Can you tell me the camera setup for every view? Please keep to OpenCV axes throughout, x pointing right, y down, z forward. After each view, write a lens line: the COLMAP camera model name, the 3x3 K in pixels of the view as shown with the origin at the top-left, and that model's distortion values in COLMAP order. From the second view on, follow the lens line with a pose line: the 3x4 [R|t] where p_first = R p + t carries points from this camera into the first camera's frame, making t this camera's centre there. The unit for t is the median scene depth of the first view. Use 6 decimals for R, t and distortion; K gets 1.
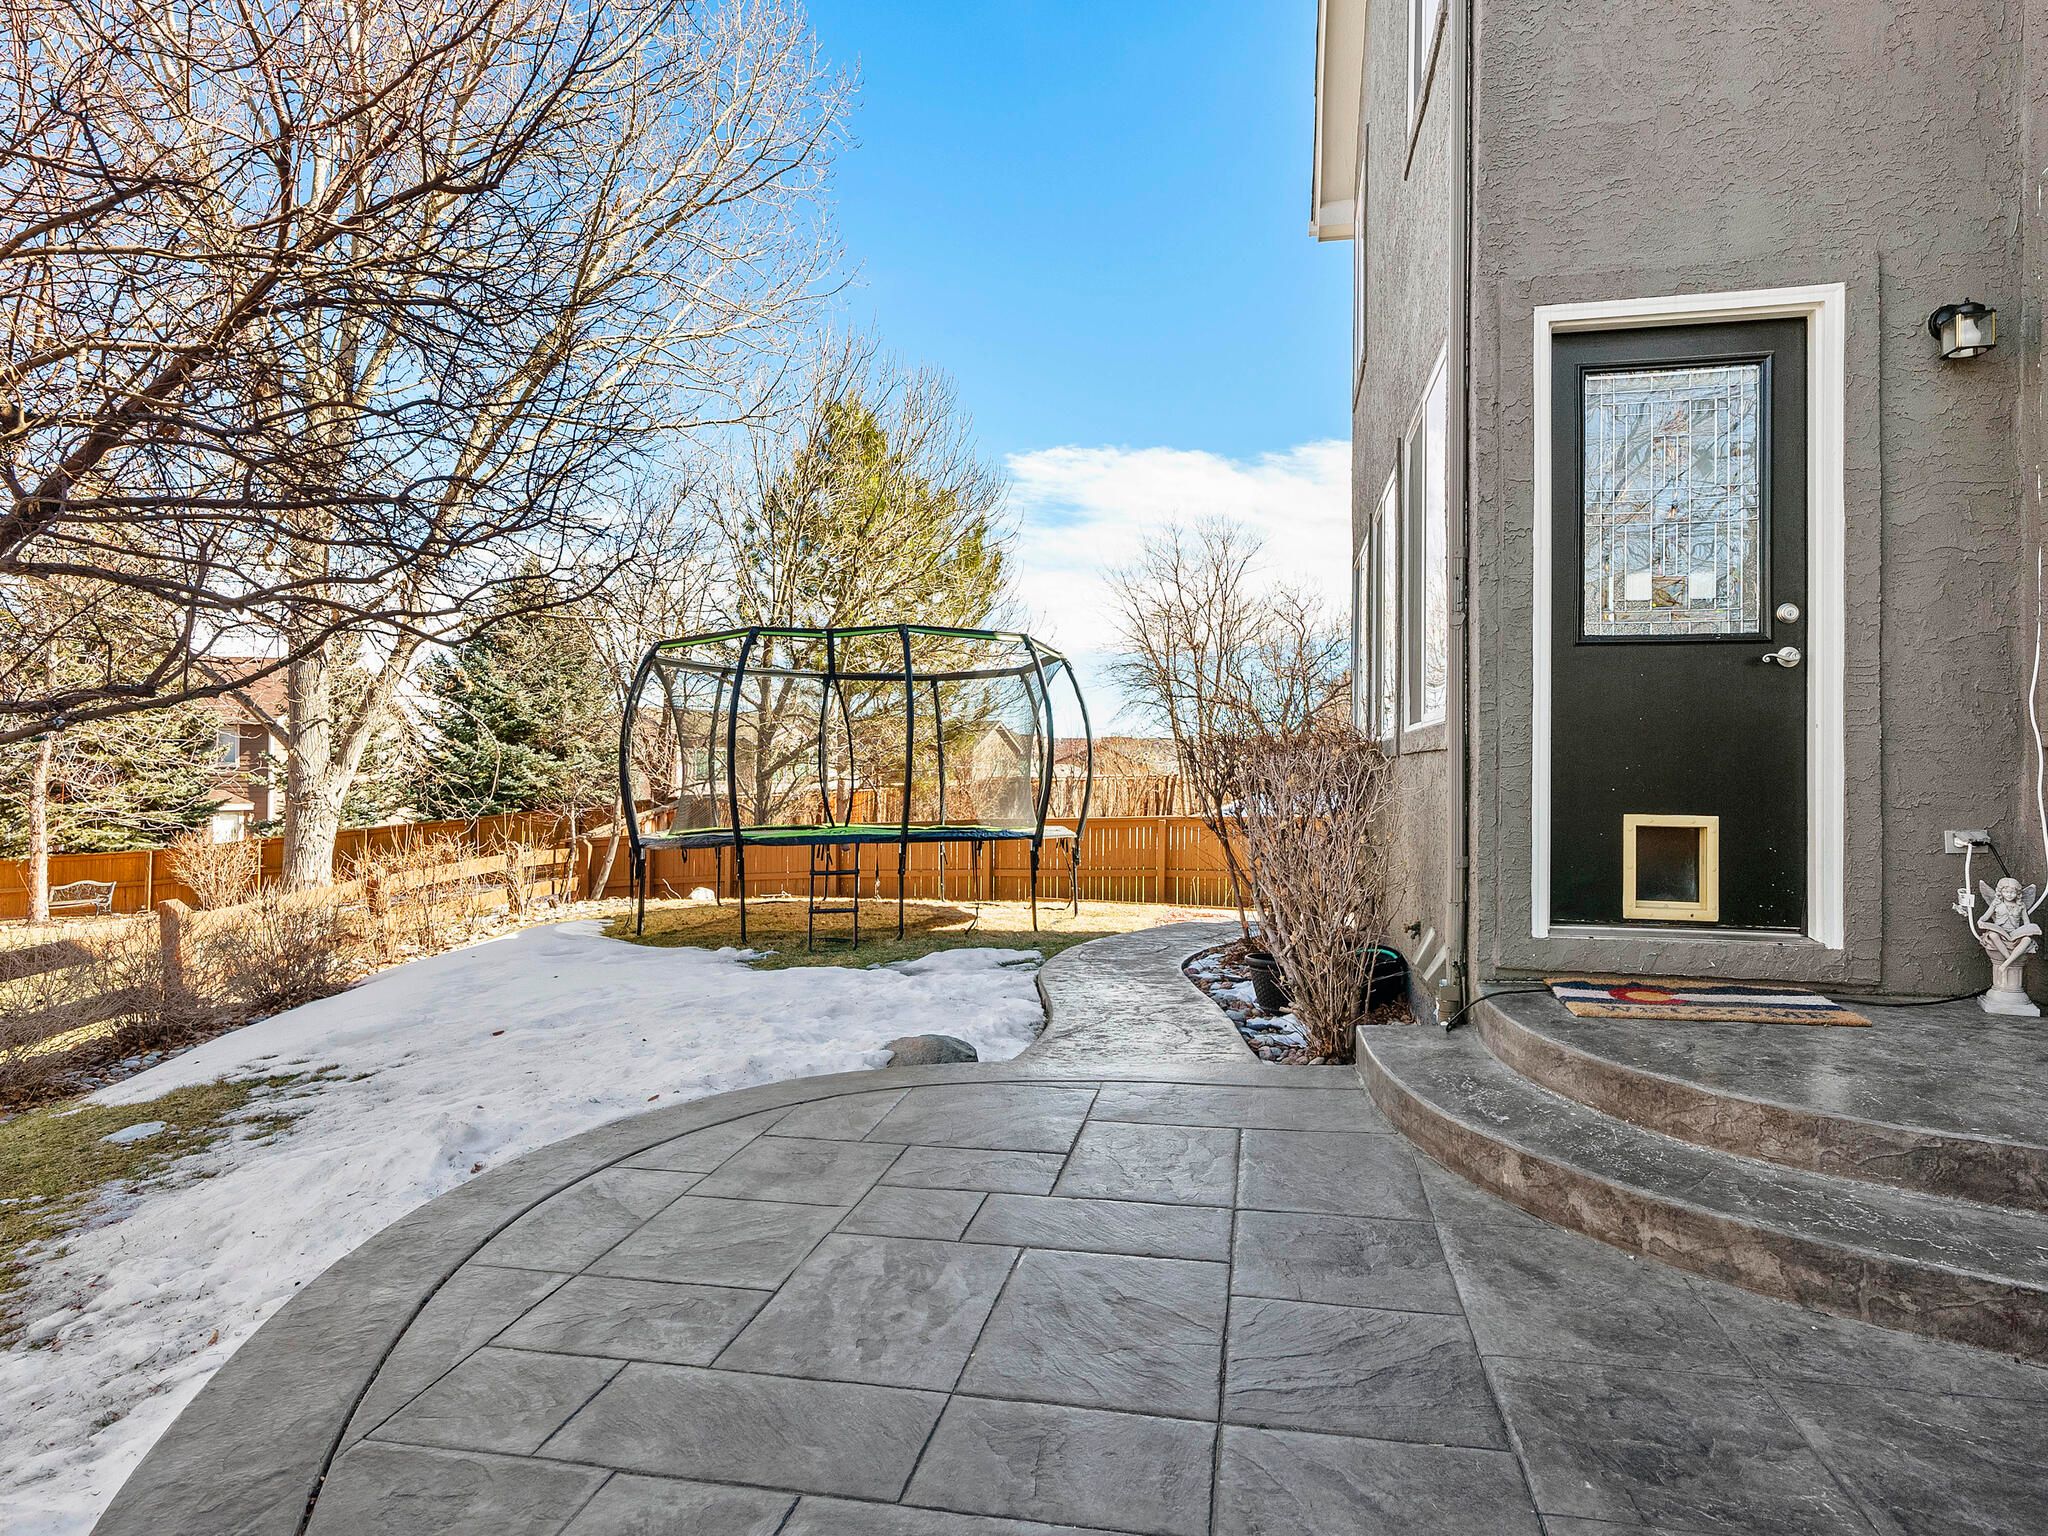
lens RADIAL K [[1145.2, 0, 1028.6], [0, 1145.2, 762.1], [0, 0, 1]] dist [0.000410, 0.000243]
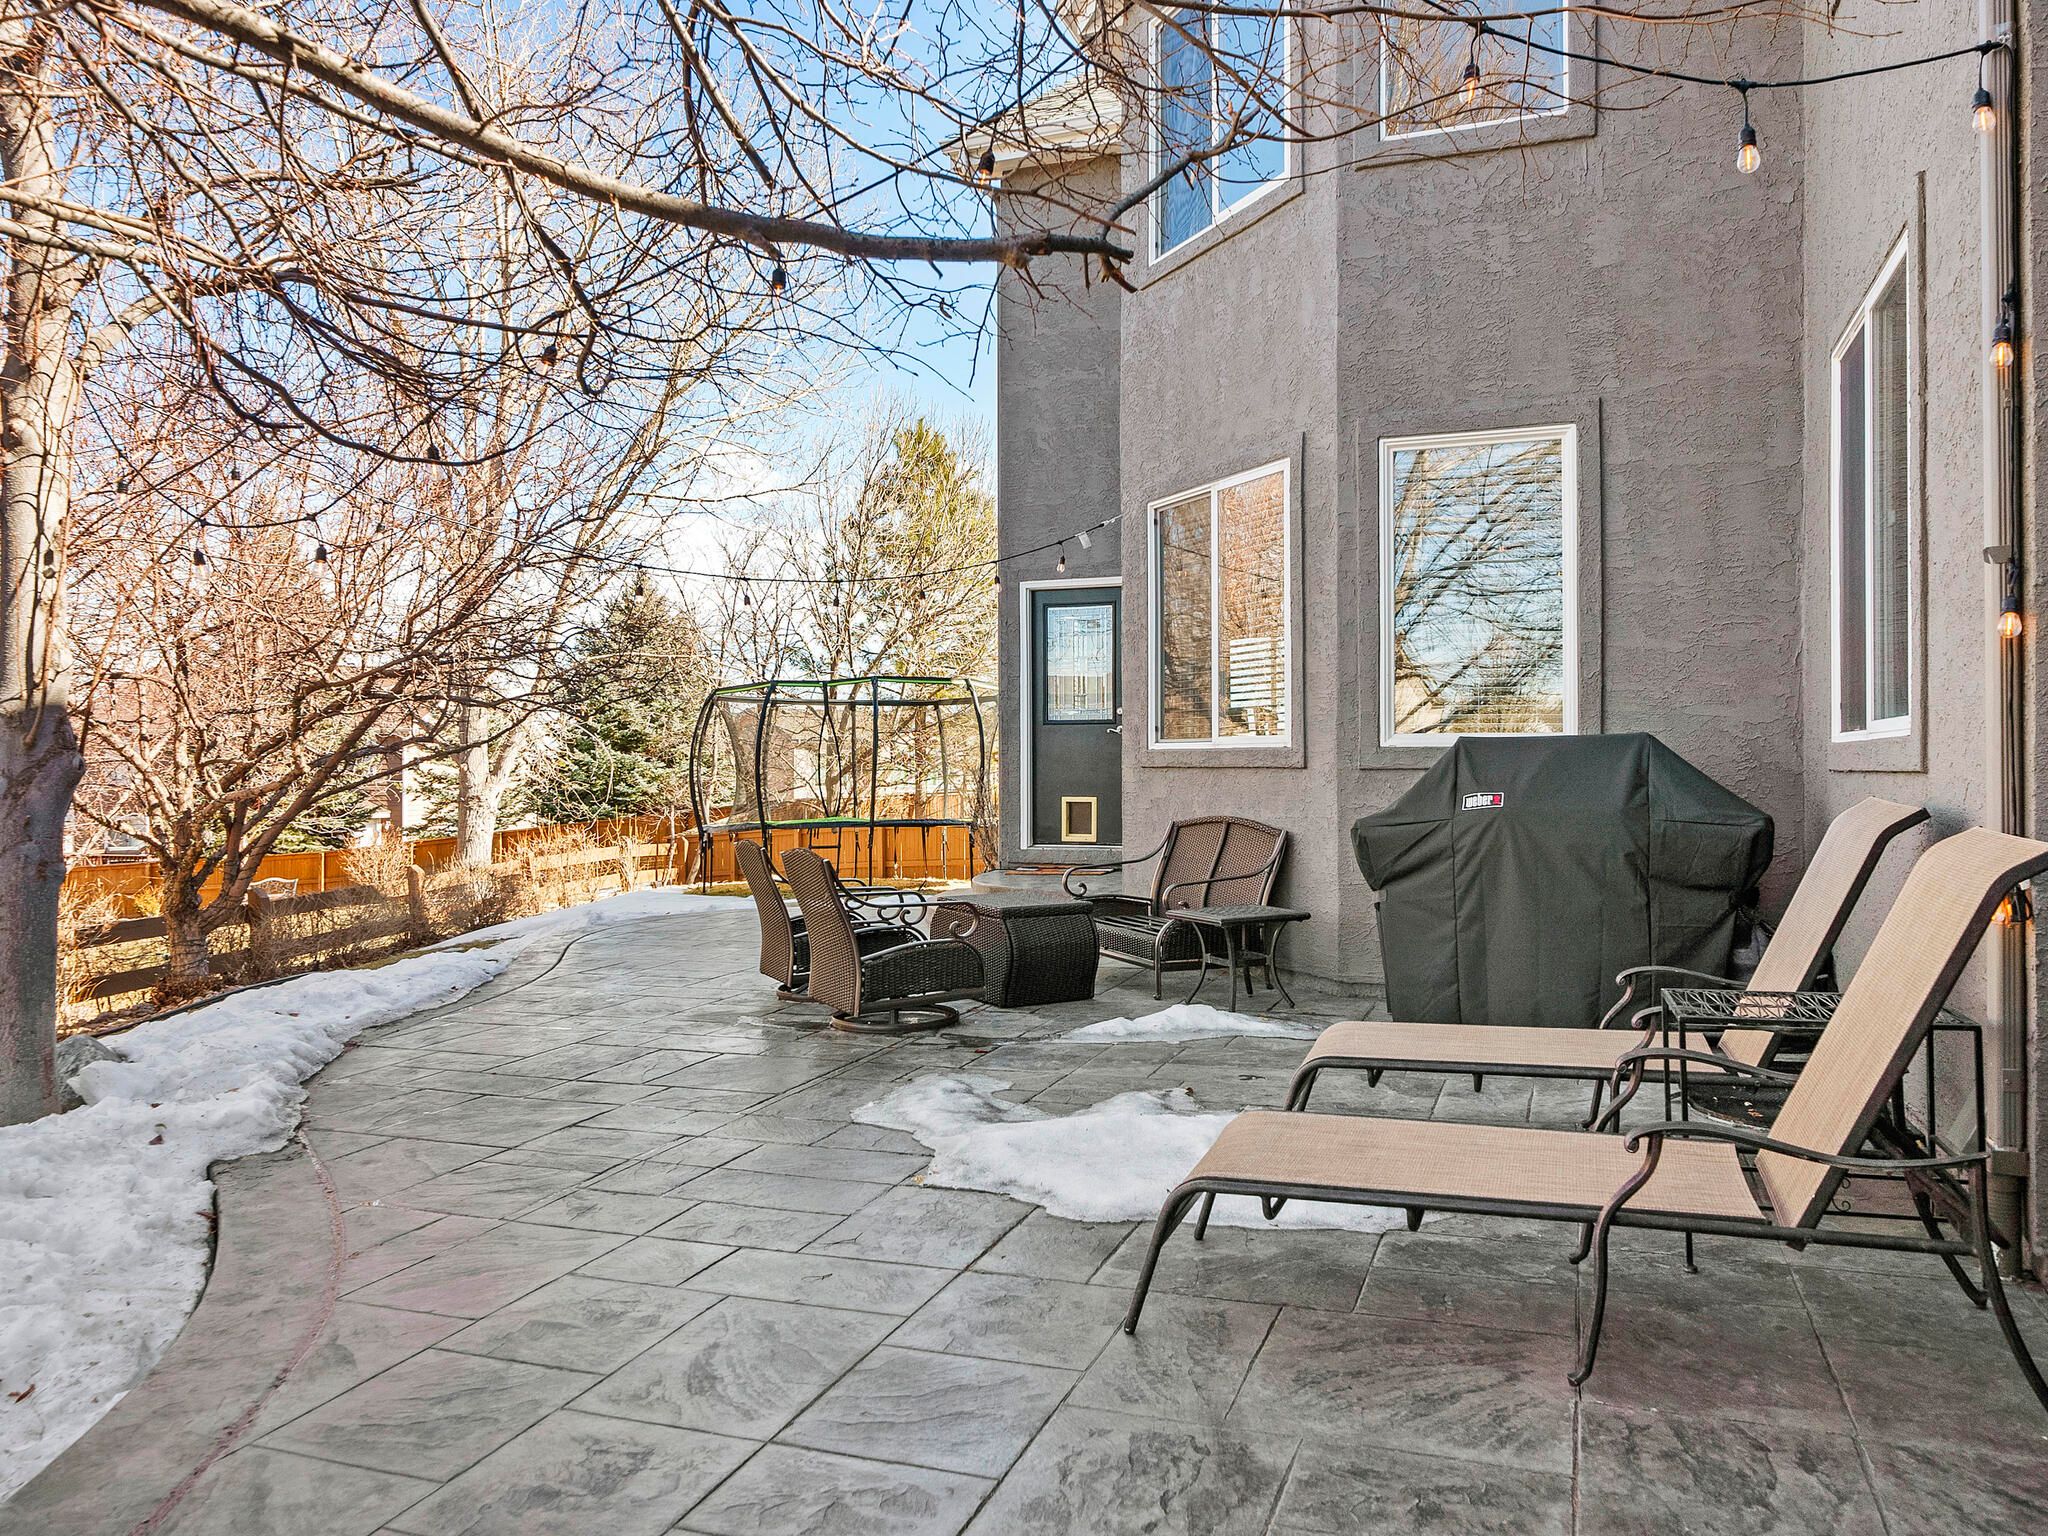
lens RADIAL K [[1481.2, 0, 1022.9], [0, 1481.2, 763.5], [0, 0, 1]] dist [0.004253, -0.002850]
pose [[0.986285, -0.009924, -0.164750, 0.210746], [0.010287, 0.999946, 0.001353, -0.006126], [0.164728, -0.003030, 0.986334, -0.446876]]
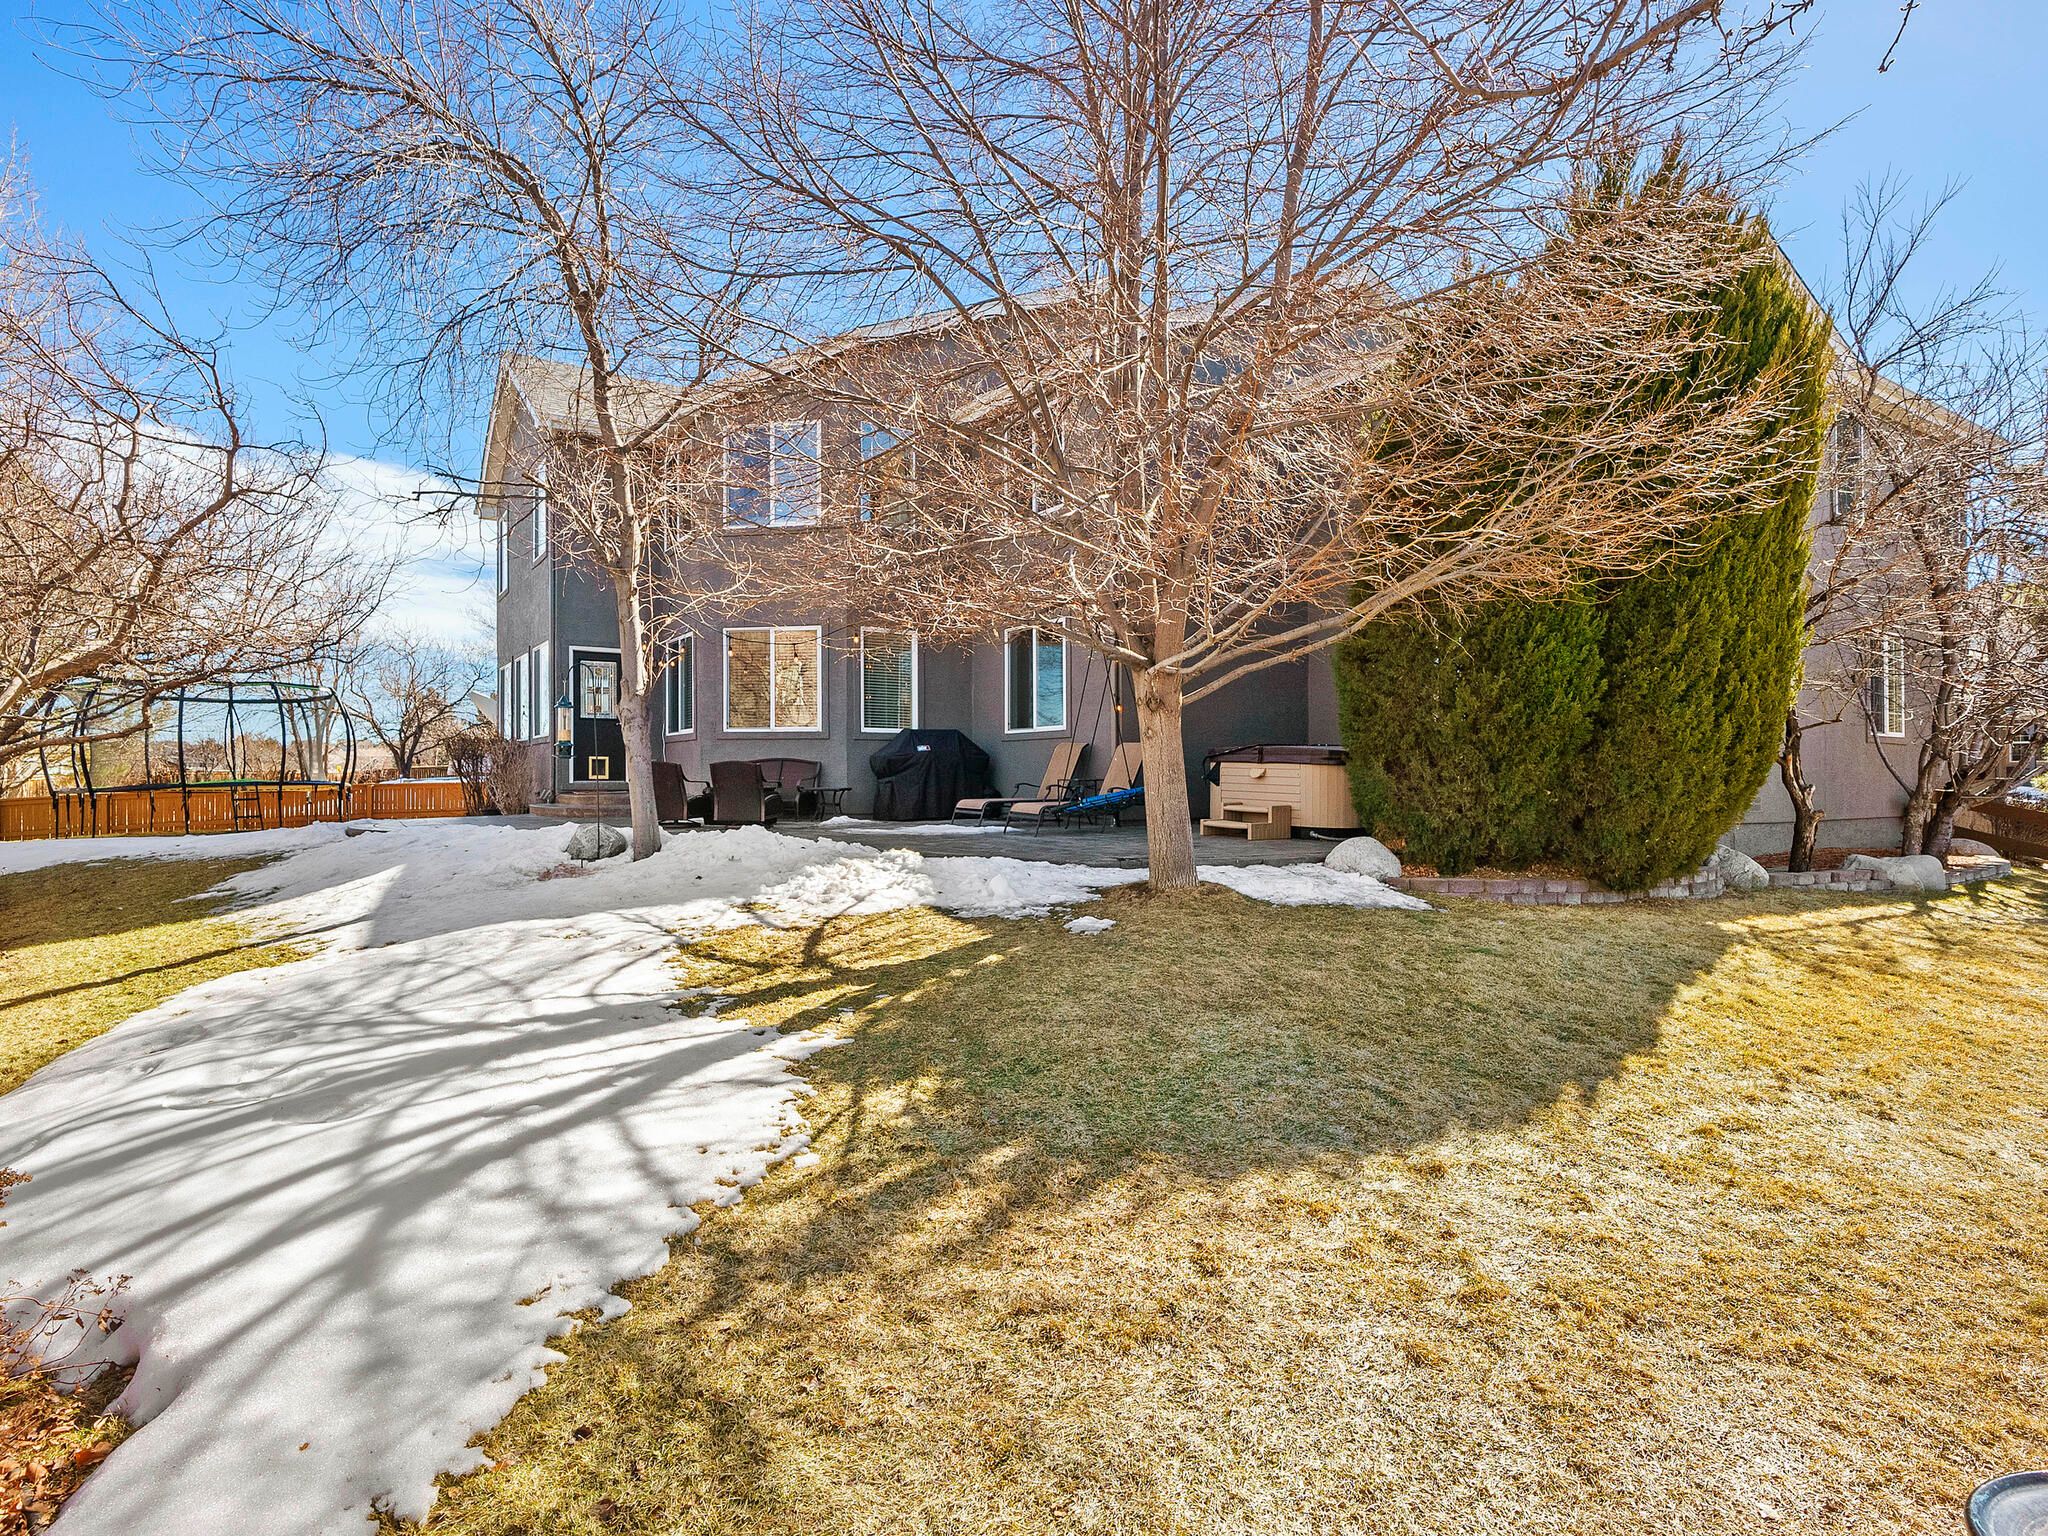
lens RADIAL K [[957.2, 0, 1024.7], [0, 957.2, 766.3], [0, 0, 1]] dist [-0.000061, 0.000014]
pose [[0.680405, 0.003387, 0.732828, -0.251862], [0.000535, 0.999987, -0.005119, 0.024099], [-0.732836, 0.003875, 0.680394, -0.658914]]
